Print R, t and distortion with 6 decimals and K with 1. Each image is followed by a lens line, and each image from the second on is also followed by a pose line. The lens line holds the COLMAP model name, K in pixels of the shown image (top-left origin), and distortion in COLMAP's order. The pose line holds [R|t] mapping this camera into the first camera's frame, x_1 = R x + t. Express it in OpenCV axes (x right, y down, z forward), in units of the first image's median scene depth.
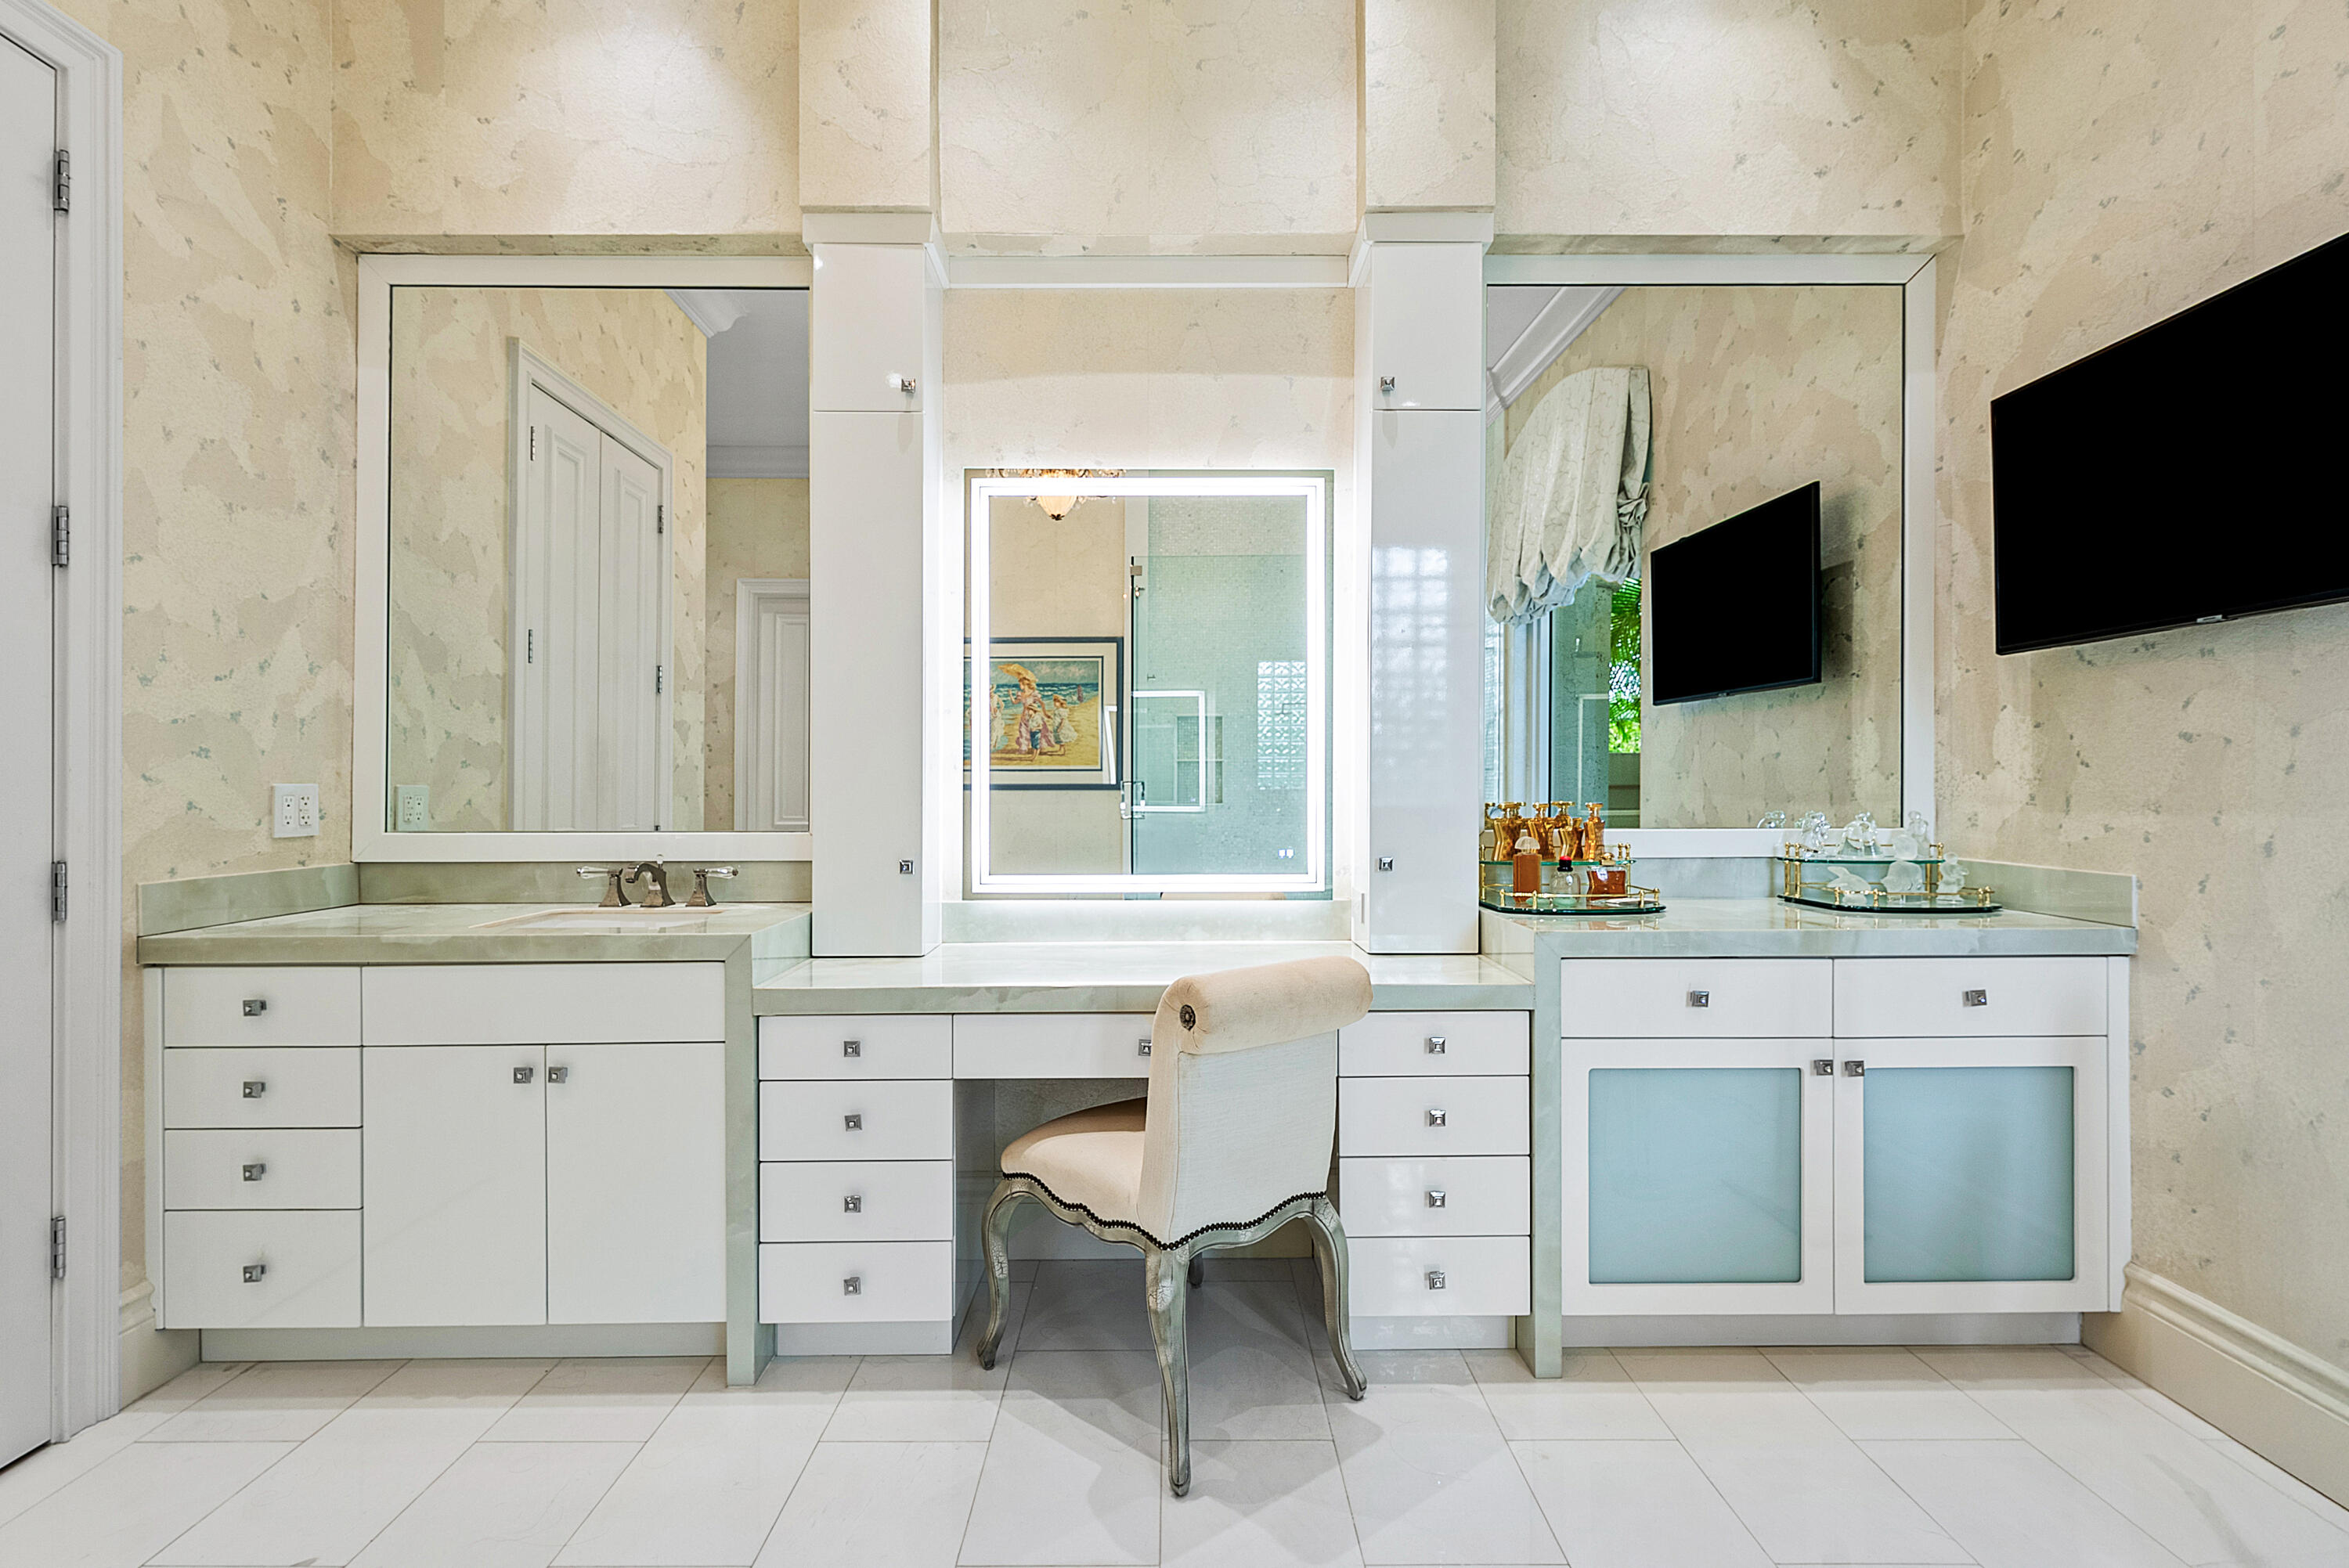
lens RADIAL K [[1078.0, 0, 1177.2], [0, 1078.0, 794.7], [0, 0, 1]] dist [0.001527, -0.000372]
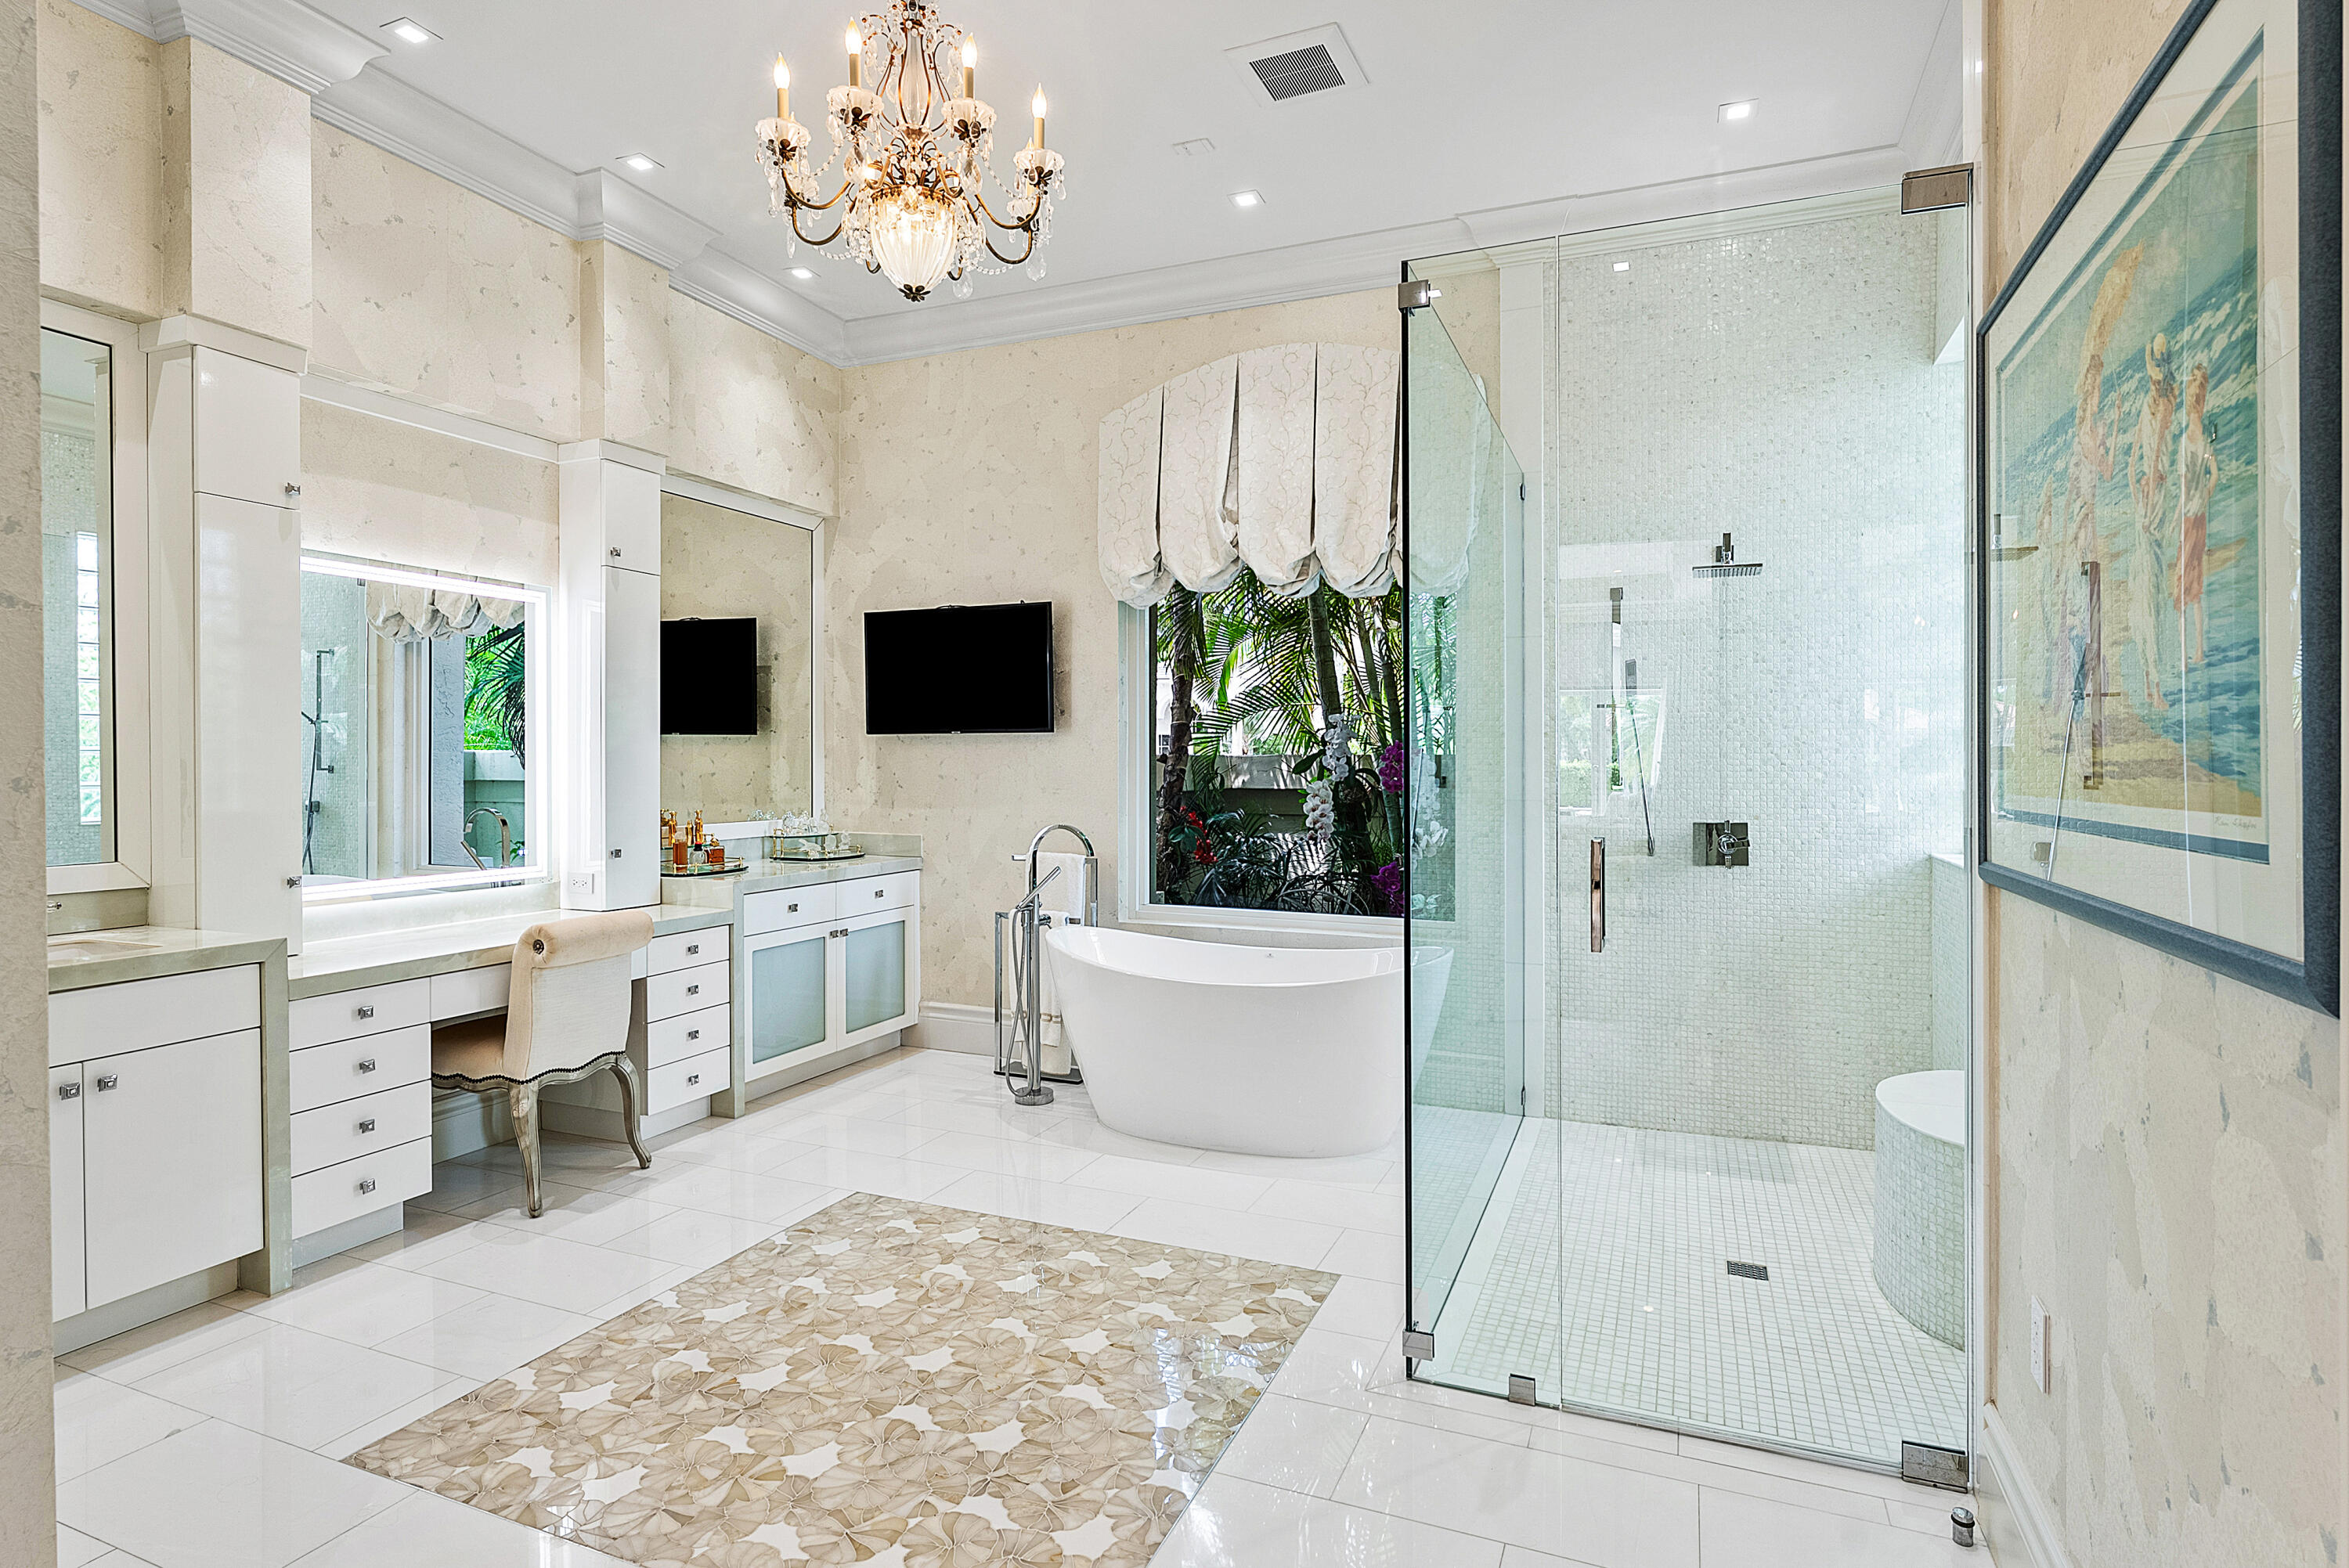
lens RADIAL K [[1163.6, 0, 1176.0], [0, 1163.6, 775.1], [0, 0, 1]] dist [0.001195, 0.000760]
pose [[0.394914, -0.005754, 0.918700, -1.142448], [0.002155, 0.999983, 0.005336, -0.063192], [-0.918716, -0.000128, 0.394920, -0.473408]]
